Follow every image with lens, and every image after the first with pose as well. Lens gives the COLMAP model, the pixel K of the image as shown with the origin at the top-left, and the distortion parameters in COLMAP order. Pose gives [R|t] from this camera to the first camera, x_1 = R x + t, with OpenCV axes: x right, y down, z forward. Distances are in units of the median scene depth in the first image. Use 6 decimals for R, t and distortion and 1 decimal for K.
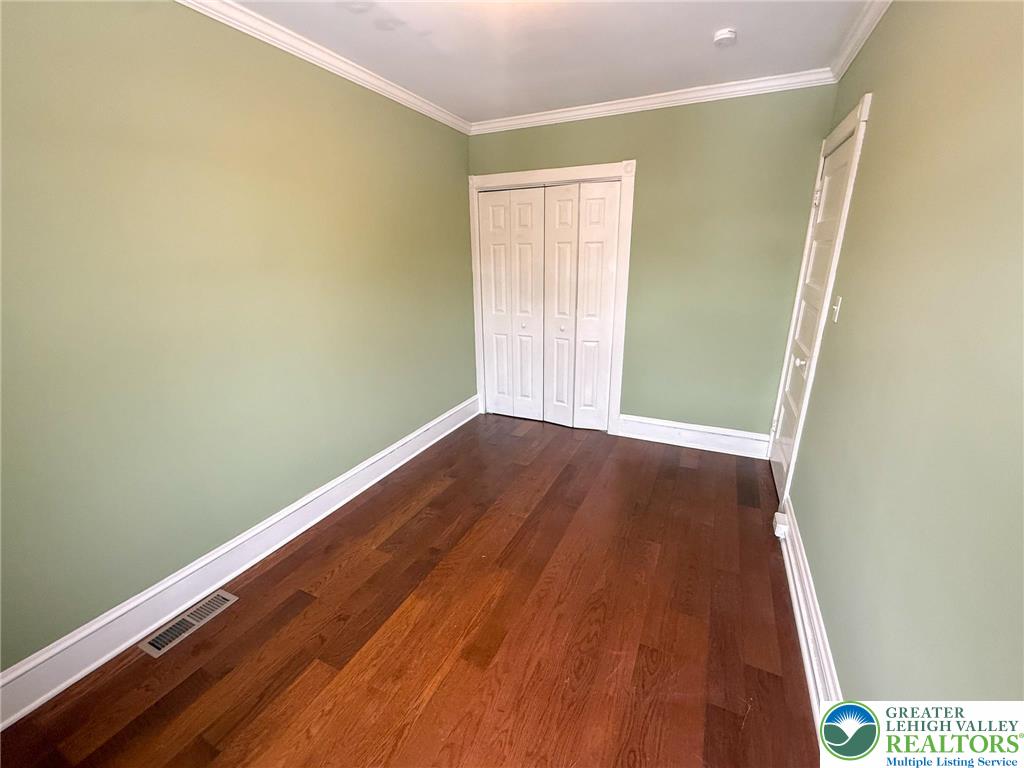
lens RADIAL K [[421.2, 0, 510.6], [0, 421.2, 385.0], [0, 0, 1]] dist [-0.001406, 0.000217]
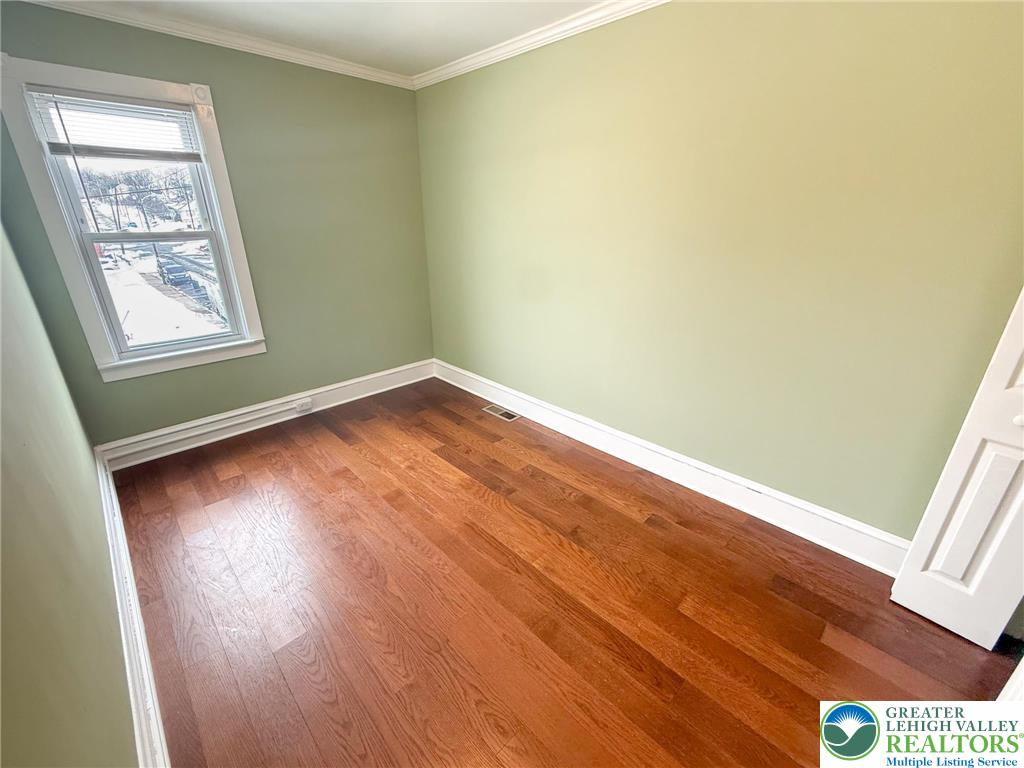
lens RADIAL K [[421.2, 0, 510.6], [0, 421.2, 385.0], [0, 0, 1]] dist [-0.001406, 0.000217]
pose [[-0.332793, 0.363342, -0.870190, 0.801641], [-0.279866, 0.843158, 0.459086, -0.411999], [0.900513, 0.396317, -0.178910, 1.275672]]
